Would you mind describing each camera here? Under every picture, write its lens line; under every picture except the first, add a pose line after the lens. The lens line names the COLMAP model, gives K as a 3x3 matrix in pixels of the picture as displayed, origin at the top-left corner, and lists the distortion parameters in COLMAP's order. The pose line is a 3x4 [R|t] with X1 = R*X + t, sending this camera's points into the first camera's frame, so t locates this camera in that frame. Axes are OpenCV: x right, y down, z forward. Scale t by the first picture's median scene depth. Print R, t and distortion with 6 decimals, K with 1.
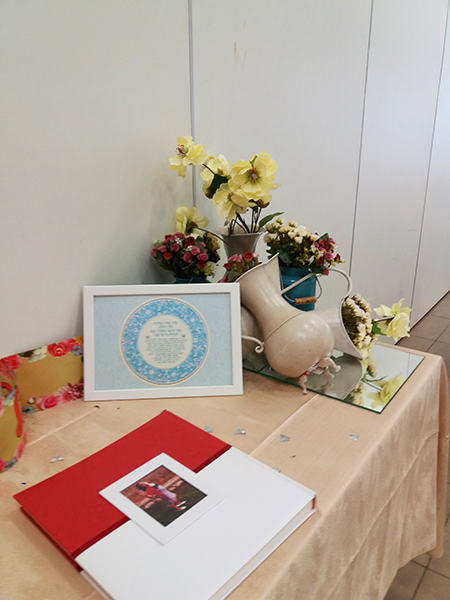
lens RADIAL K [[521.6, 0, 225.0], [0, 521.6, 300.0], [0, 0, 1]] dist [-0.004501, -0.015794]
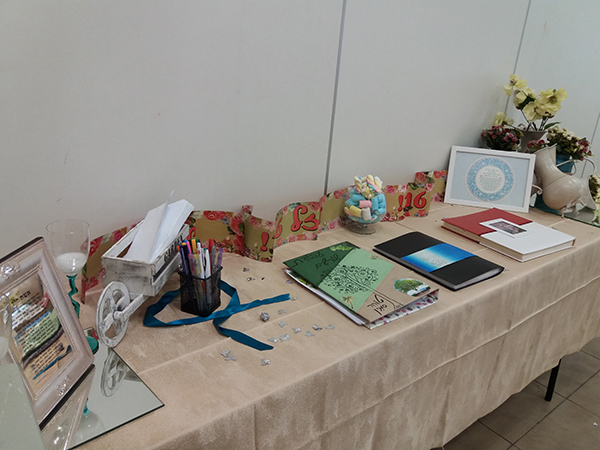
lens RADIAL K [[521.6, 0, 300.0], [0, 521.6, 225.0], [0, 0, 1]] dist [-0.004501, -0.015794]
pose [[0.964441, 0.161744, -0.209028, -0.358959], [-0.157084, 0.986822, 0.038822, 0.277881], [0.212553, -0.004607, 0.977139, -1.021855]]
